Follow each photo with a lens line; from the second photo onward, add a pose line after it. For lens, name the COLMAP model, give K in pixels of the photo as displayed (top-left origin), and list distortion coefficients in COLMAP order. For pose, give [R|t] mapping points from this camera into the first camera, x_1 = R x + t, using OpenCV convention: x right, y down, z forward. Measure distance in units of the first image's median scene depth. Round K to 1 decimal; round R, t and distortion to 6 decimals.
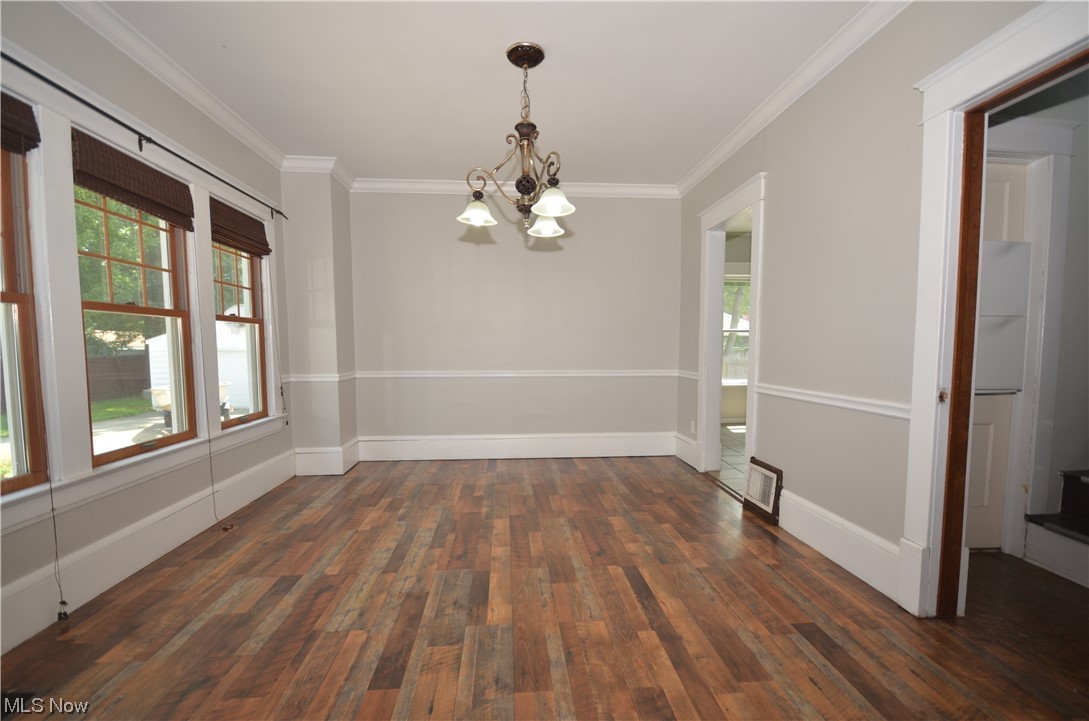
lens RADIAL K [[476.5, 0, 543.0], [0, 476.5, 355.3], [0, 0, 1]] dist [-0.000331, -0.004997]
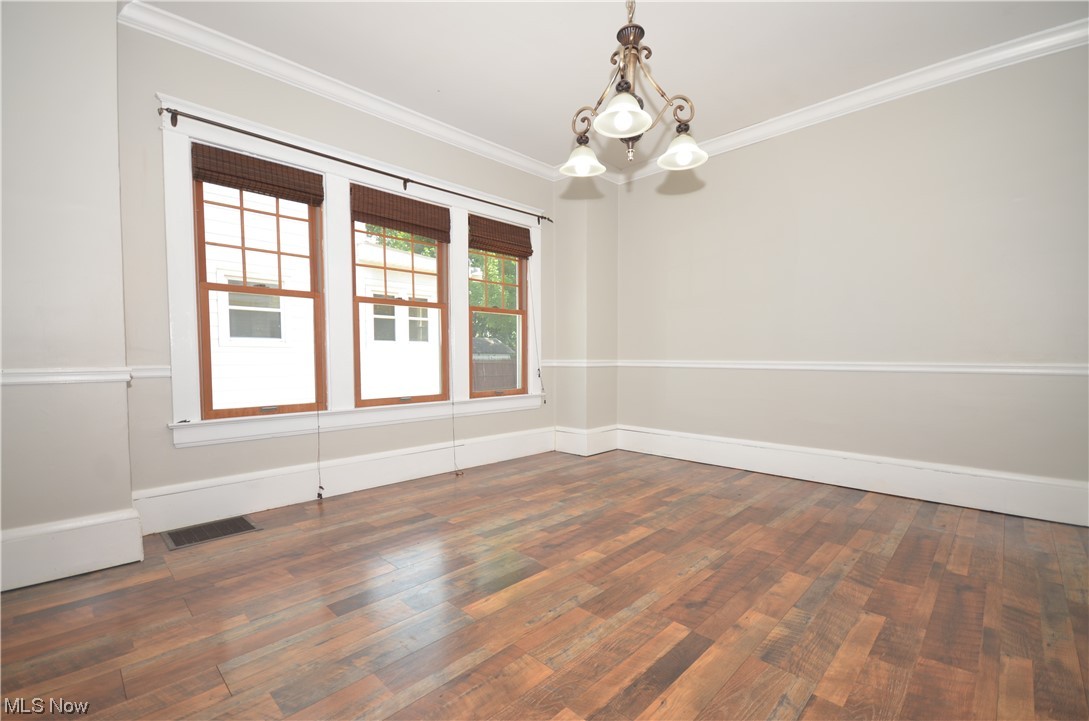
lens RADIAL K [[476.5, 0, 541.8], [0, 476.5, 361.9], [0, 0, 1]] dist [-0.000331, -0.004997]
pose [[0.652735, 0.011384, -0.757501, 0.429522], [-0.014704, 0.999889, 0.002356, 0.060835], [0.757443, 0.009601, 0.652830, 0.340050]]
